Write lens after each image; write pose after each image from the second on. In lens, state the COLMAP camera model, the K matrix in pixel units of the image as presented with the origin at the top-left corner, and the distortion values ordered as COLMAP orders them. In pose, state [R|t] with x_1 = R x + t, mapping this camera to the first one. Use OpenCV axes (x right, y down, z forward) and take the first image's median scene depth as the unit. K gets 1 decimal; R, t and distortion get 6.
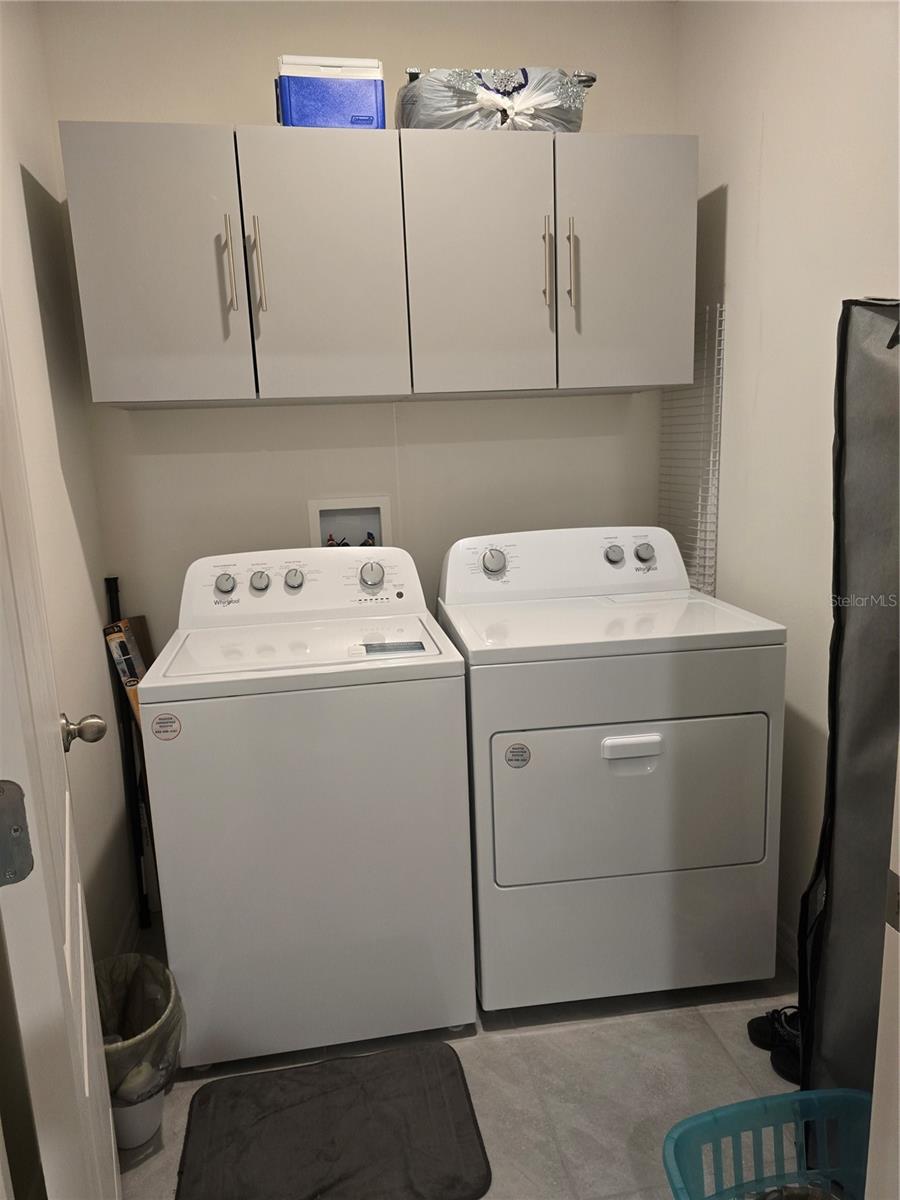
lens RADIAL K [[806.0, 0, 450.3], [0, 806.0, 608.7], [0, 0, 1]] dist [0.046466, -0.038934]
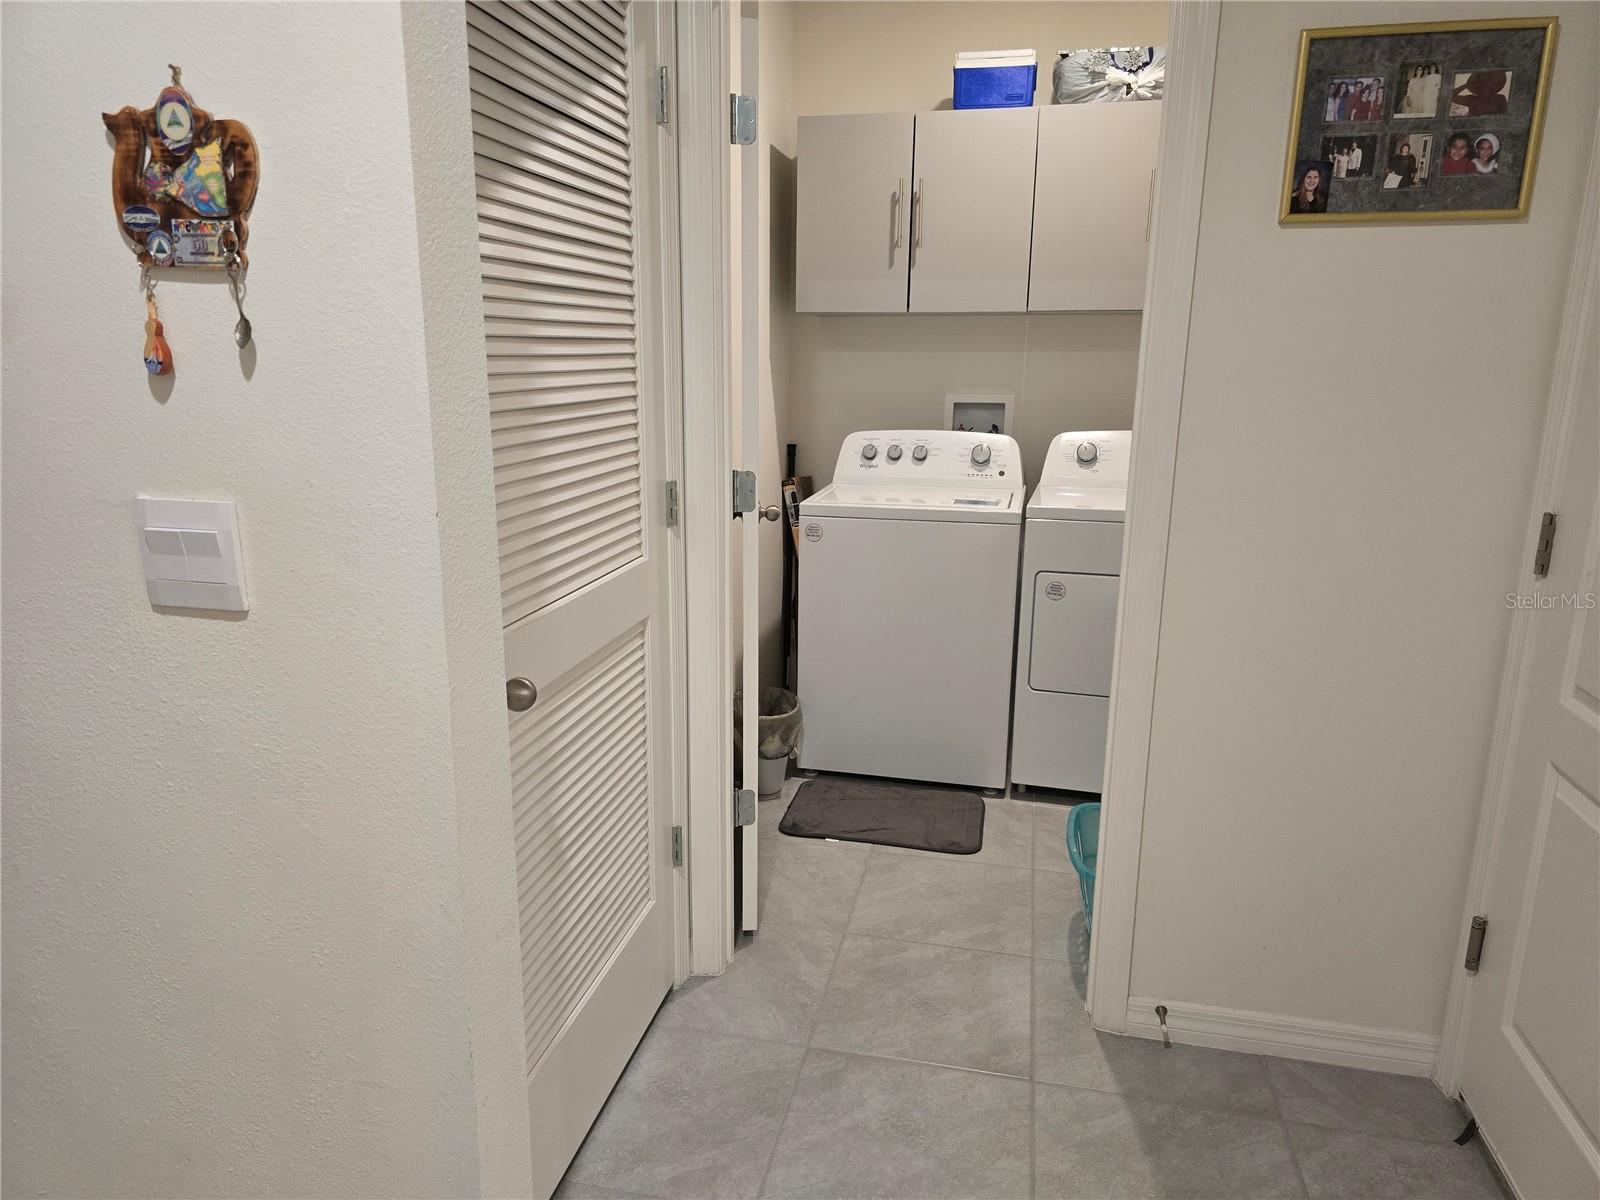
lens RADIAL K [[1074.7, 0, 784.5], [0, 1074.7, 595.8], [0, 0, 1]] dist [0.046466, -0.038934]
pose [[0.916515, 0.130119, -0.378245, 0.310188], [-0.117627, 0.991474, 0.056056, 0.127782], [0.382314, -0.006884, 0.924007, -0.727370]]
